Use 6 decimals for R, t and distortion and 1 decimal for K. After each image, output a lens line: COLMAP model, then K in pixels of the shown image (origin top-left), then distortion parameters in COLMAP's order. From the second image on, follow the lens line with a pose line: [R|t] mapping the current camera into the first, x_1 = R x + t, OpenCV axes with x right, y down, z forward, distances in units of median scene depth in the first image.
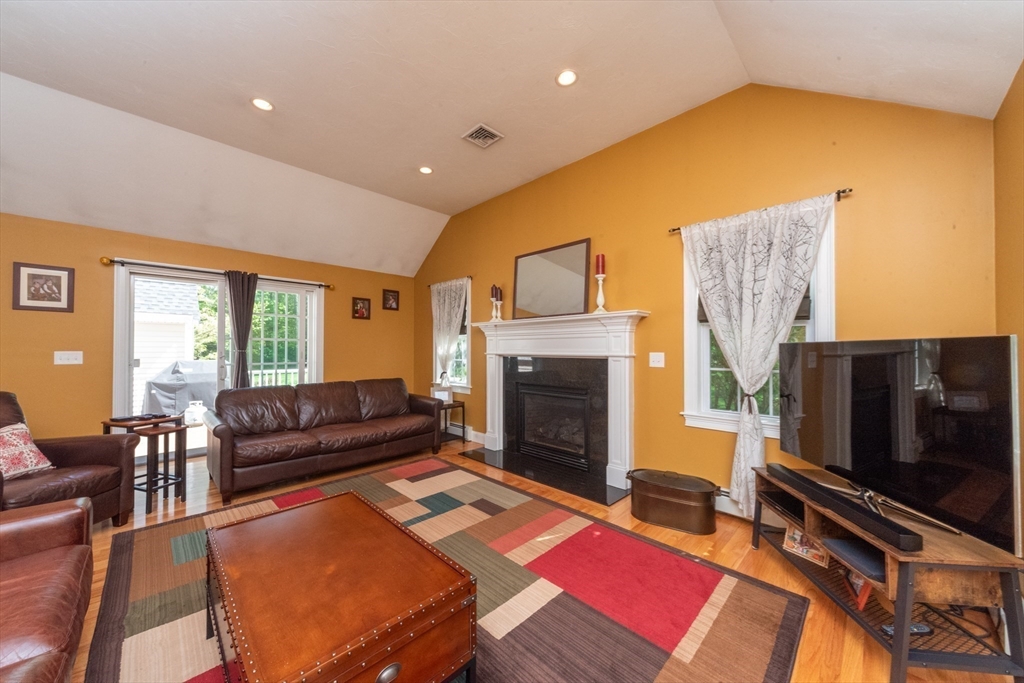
lens RADIAL K [[358.8, 0, 510.3], [0, 358.8, 344.7], [0, 0, 1]] dist [0.012223, 0.000029]
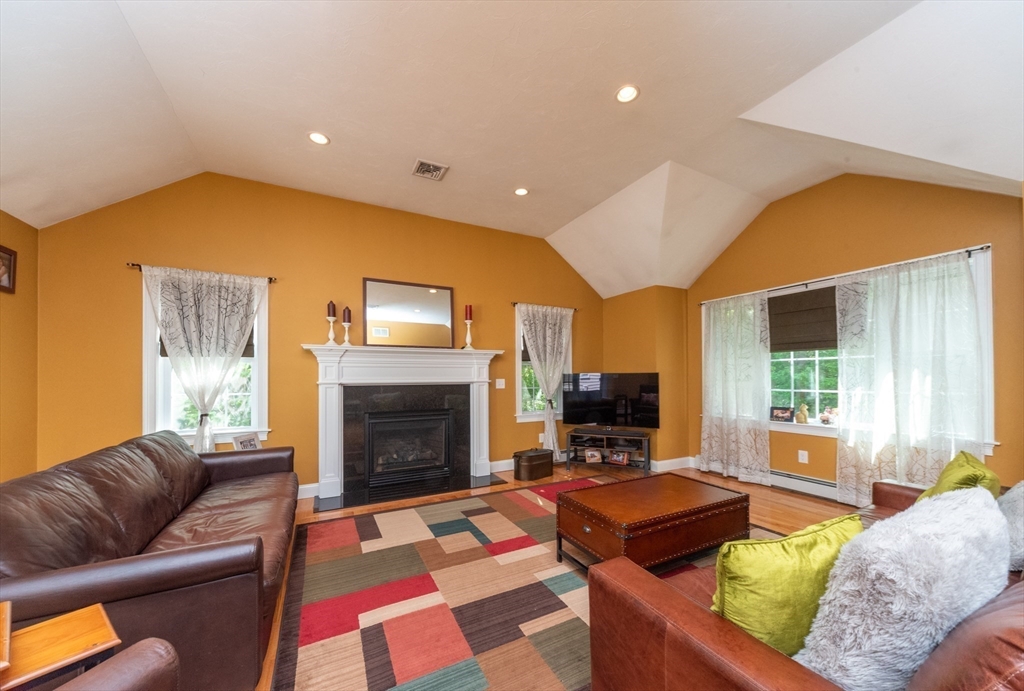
lens RADIAL K [[362.5, 0, 502.4], [0, 362.5, 375.6], [0, 0, 1]] dist [0.003264, 0.000142]
pose [[0.316688, 0.003631, 0.948523, -0.990328], [-0.006088, 0.999980, -0.001796, 0.008962], [-0.948510, -0.005206, 0.316703, 0.476149]]
